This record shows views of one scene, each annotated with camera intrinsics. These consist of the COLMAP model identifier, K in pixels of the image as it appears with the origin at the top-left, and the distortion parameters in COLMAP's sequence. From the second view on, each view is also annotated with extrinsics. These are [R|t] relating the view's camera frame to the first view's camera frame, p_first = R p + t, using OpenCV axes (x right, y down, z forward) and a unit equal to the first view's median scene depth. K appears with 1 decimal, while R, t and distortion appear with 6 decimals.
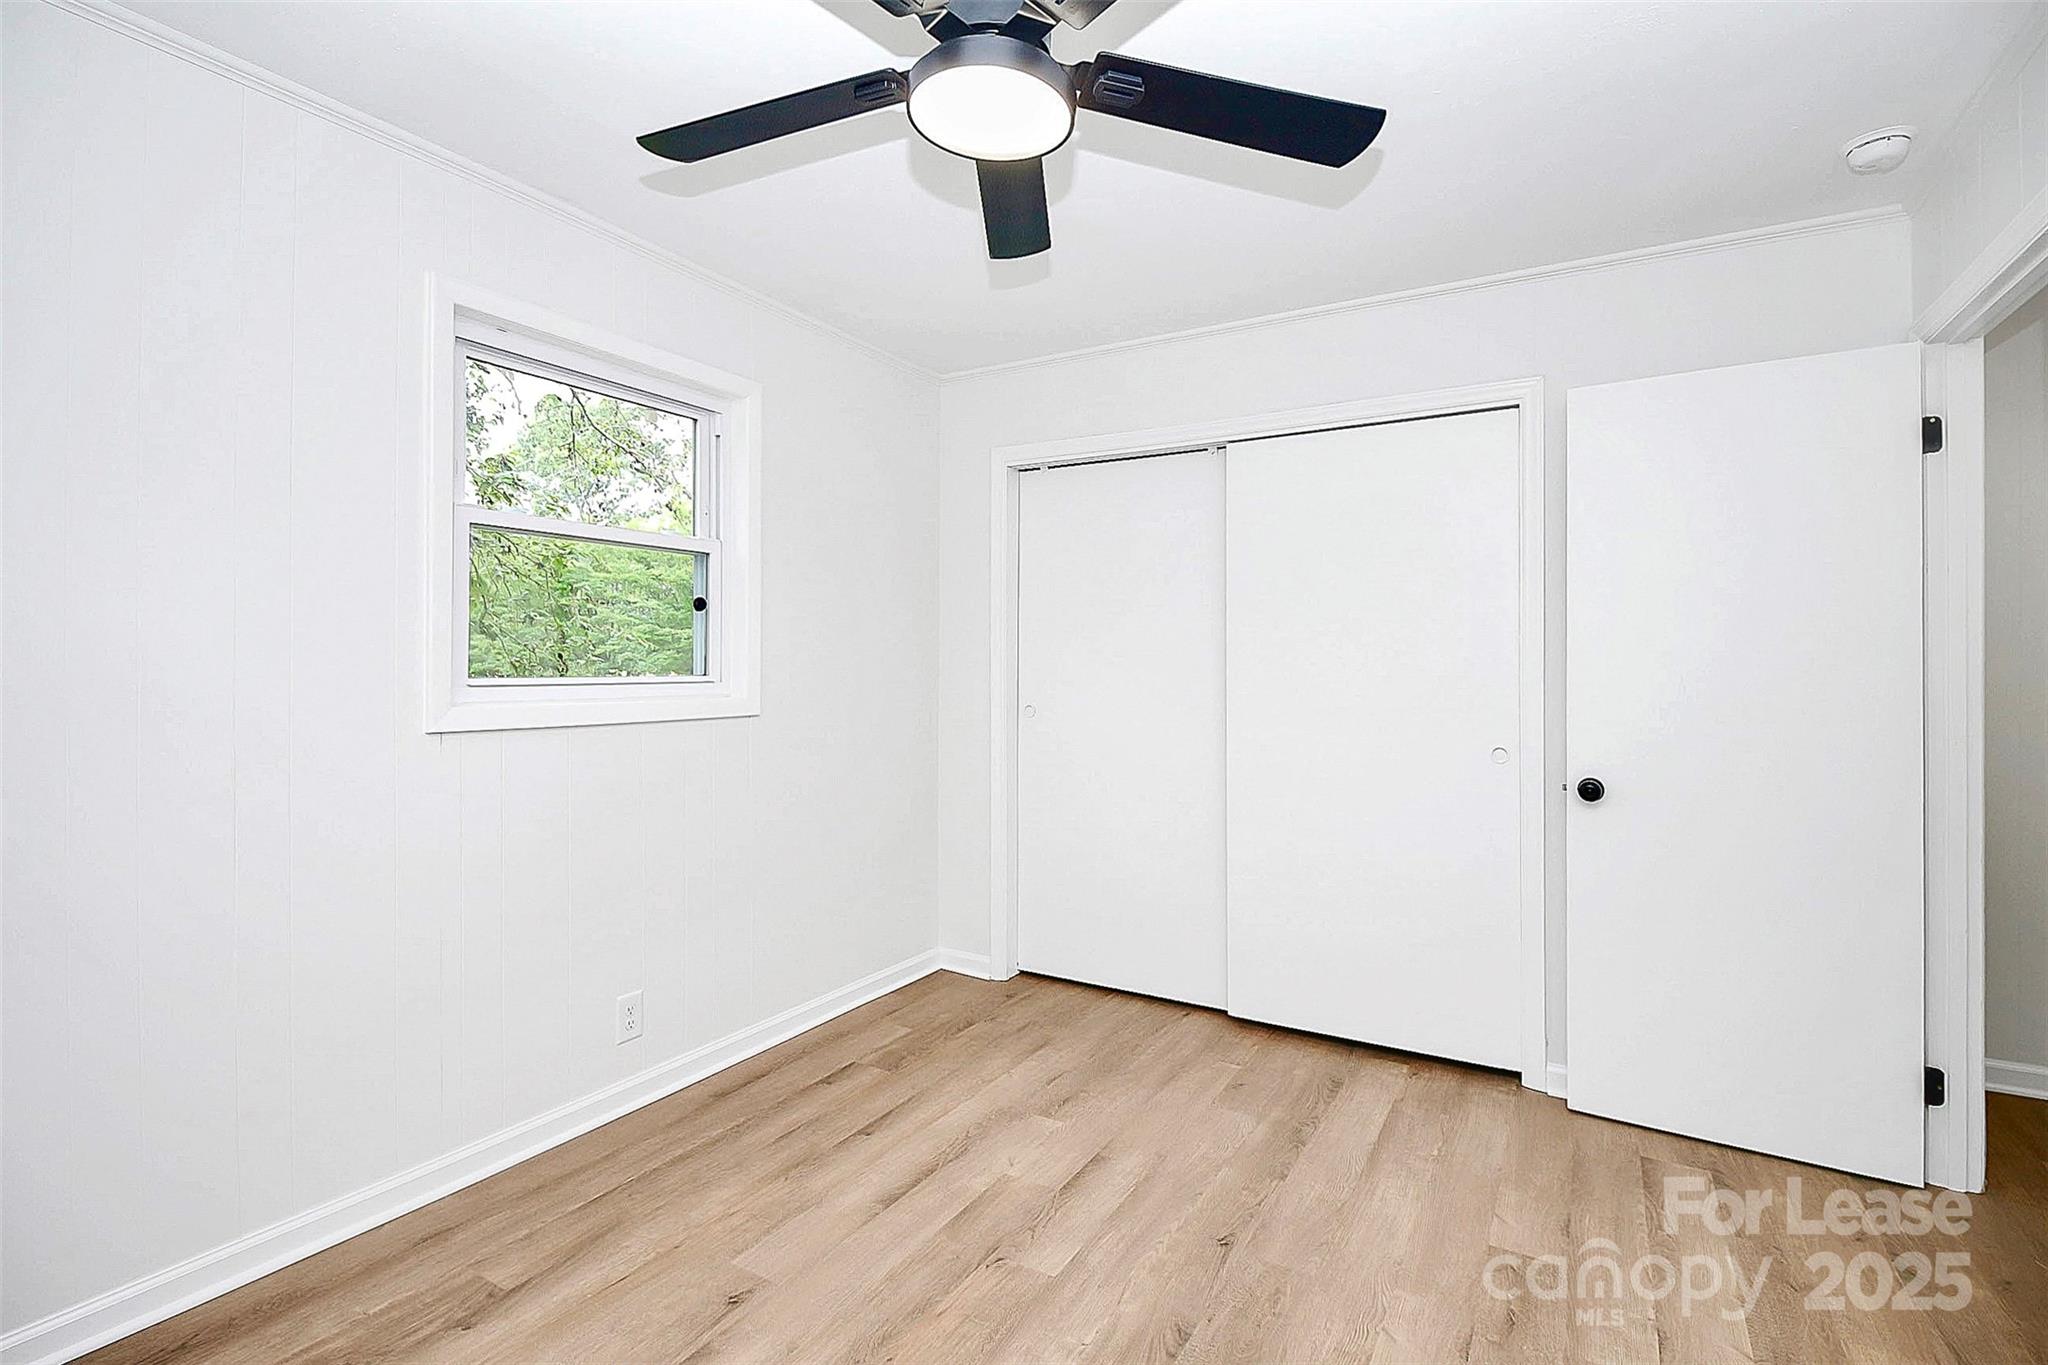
lens RADIAL K [[968.5, 0, 1024.0], [0, 968.5, 665.6], [0, 0, 1]] dist [0.007995, -0.000419]
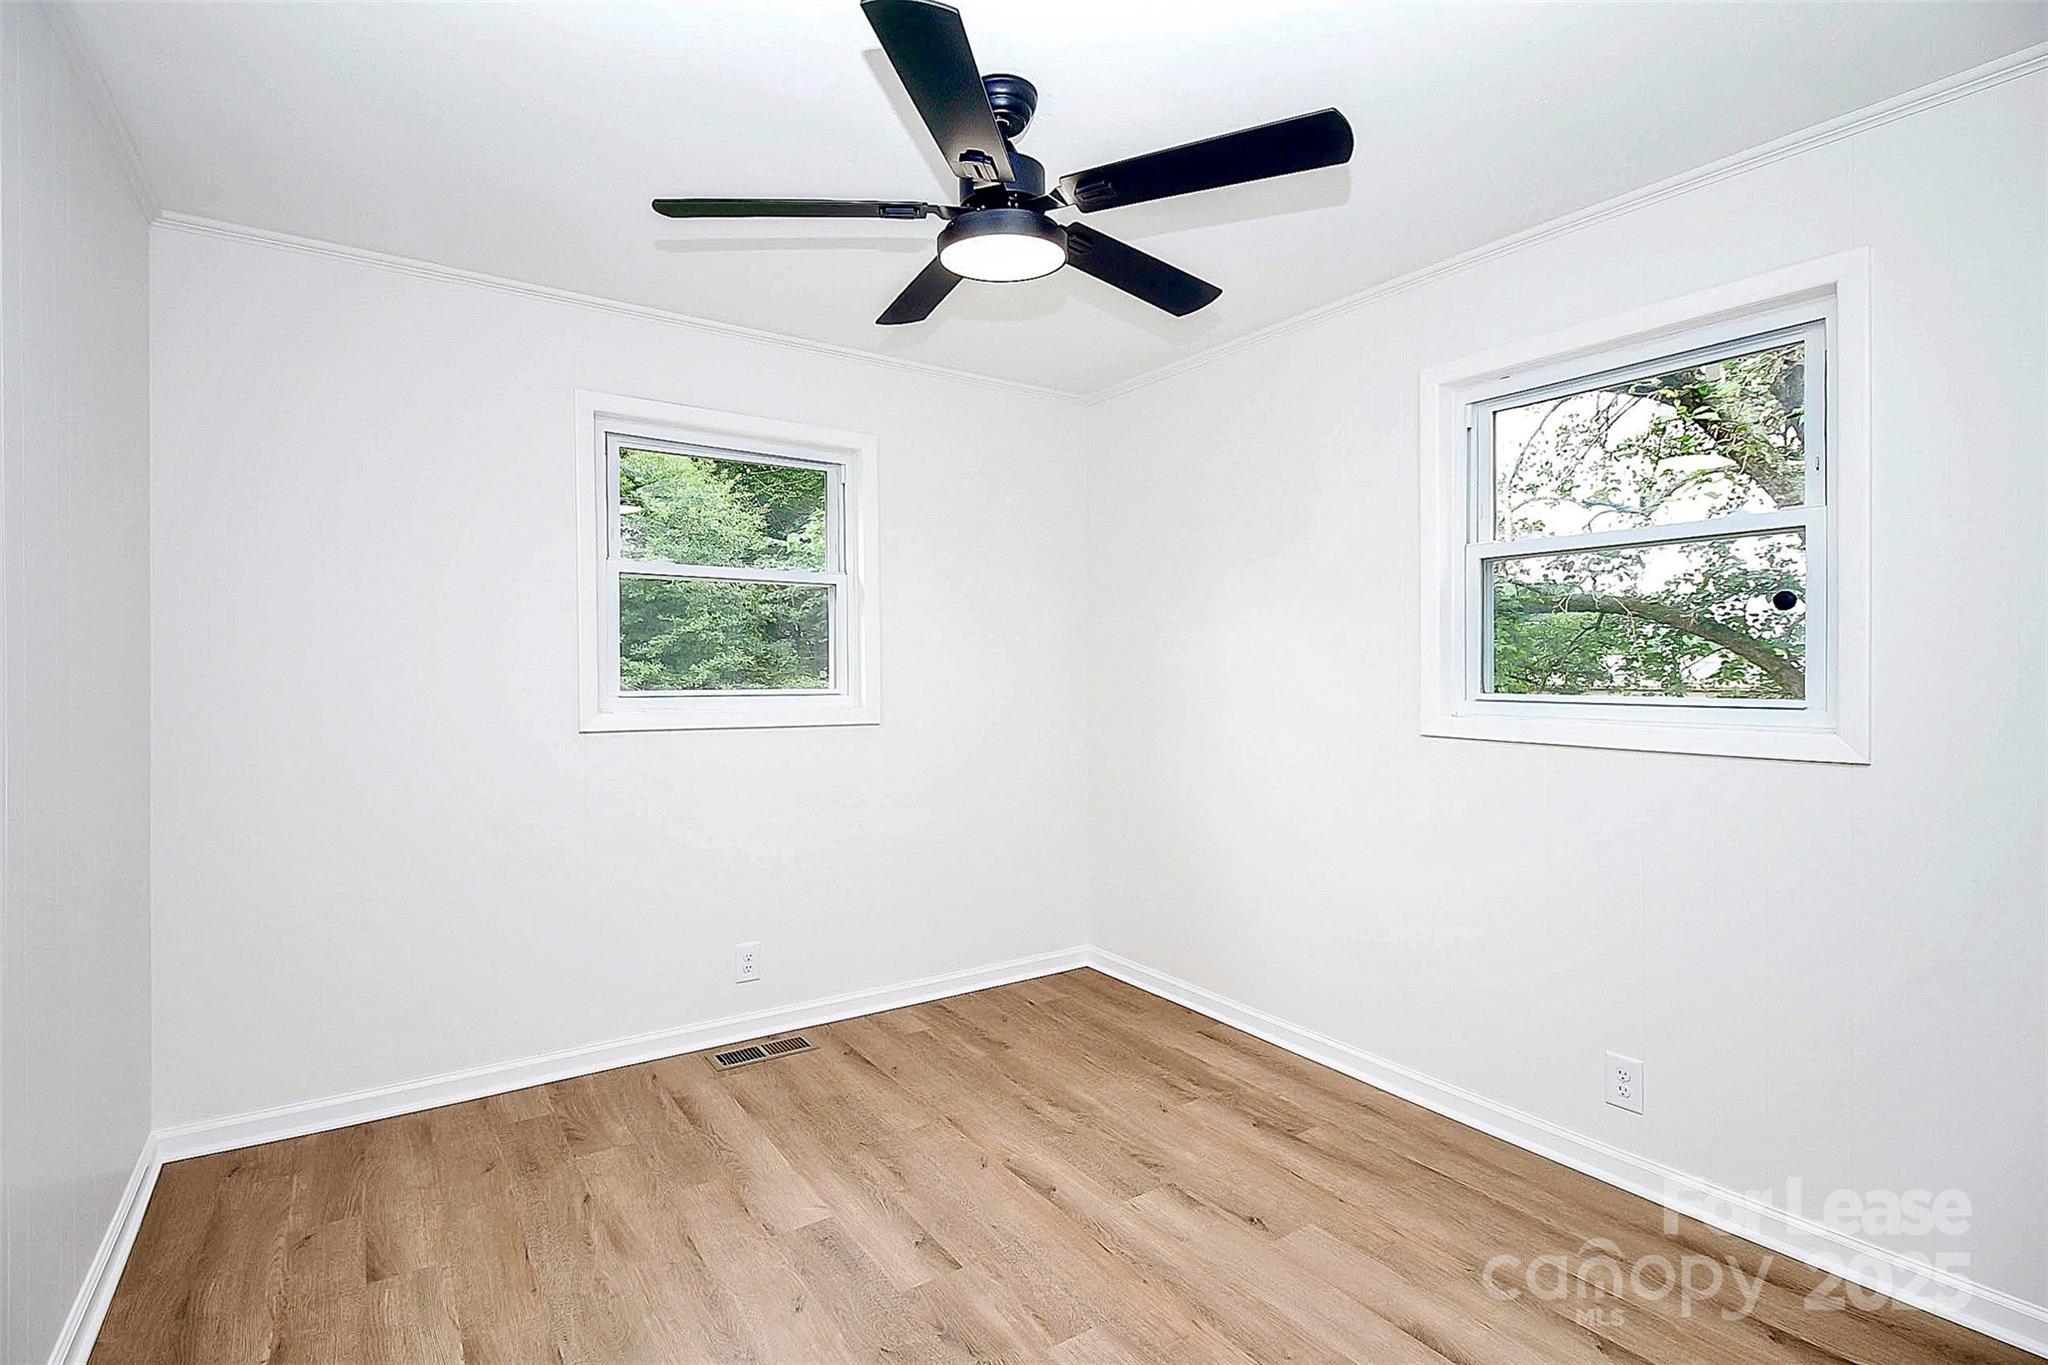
lens RADIAL K [[959.5, 0, 996.2], [0, 959.5, 683.4], [0, 0, 1]] dist [0.001398, -0.000027]
pose [[-0.438751, 0.001566, -0.898607, 0.806510], [0.002028, 0.999998, 0.000752, -0.002465], [0.898606, -0.001493, -0.438753, 1.116650]]
